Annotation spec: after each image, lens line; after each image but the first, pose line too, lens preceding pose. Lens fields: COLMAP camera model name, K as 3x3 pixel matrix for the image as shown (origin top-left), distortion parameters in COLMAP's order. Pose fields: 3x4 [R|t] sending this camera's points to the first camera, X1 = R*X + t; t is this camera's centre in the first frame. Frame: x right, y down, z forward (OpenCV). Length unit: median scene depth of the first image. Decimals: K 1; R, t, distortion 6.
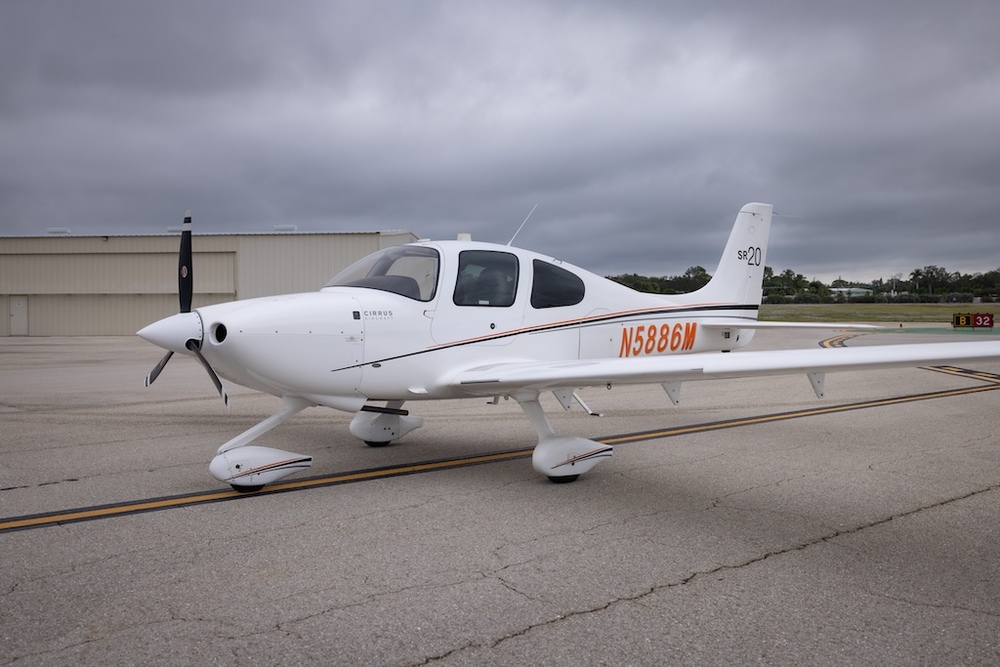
lens RADIAL K [[1007.2, 0, 453.9], [0, 1007.2, 334.7], [0, 0, 1]] dist [-0.002798, 0.000887]
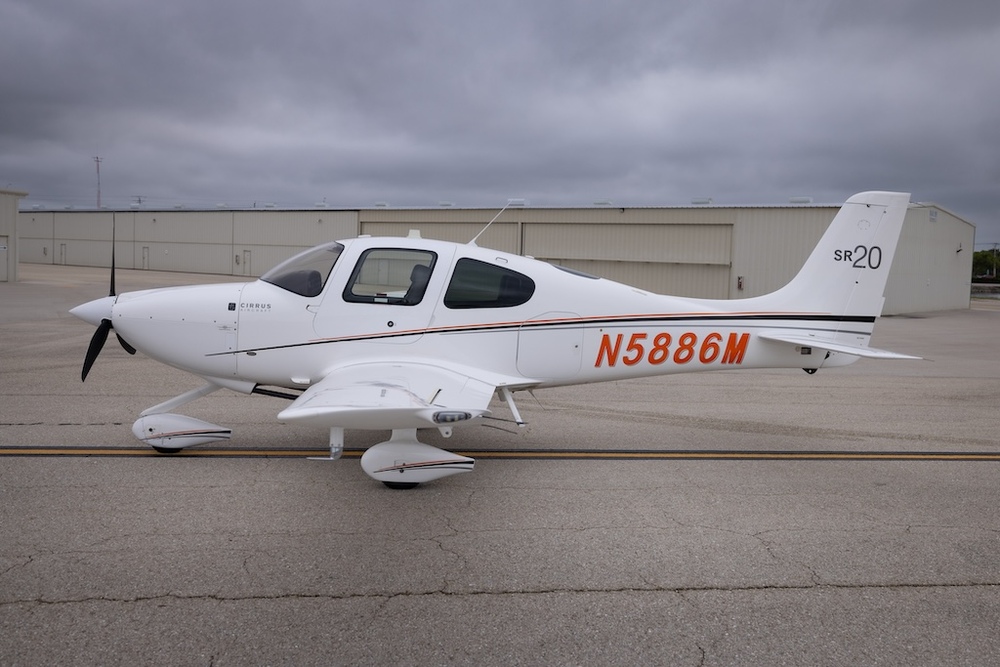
lens RADIAL K [[963.4, 0, 500.0], [0, 963.4, 333.5], [0, 0, 1]] dist [-0.003908, -0.003053]
pose [[0.844712, 0.074996, -0.529941, 0.592290], [-0.055666, 0.997075, 0.052373, -0.051344], [0.532318, -0.014740, 0.846416, 0.225437]]
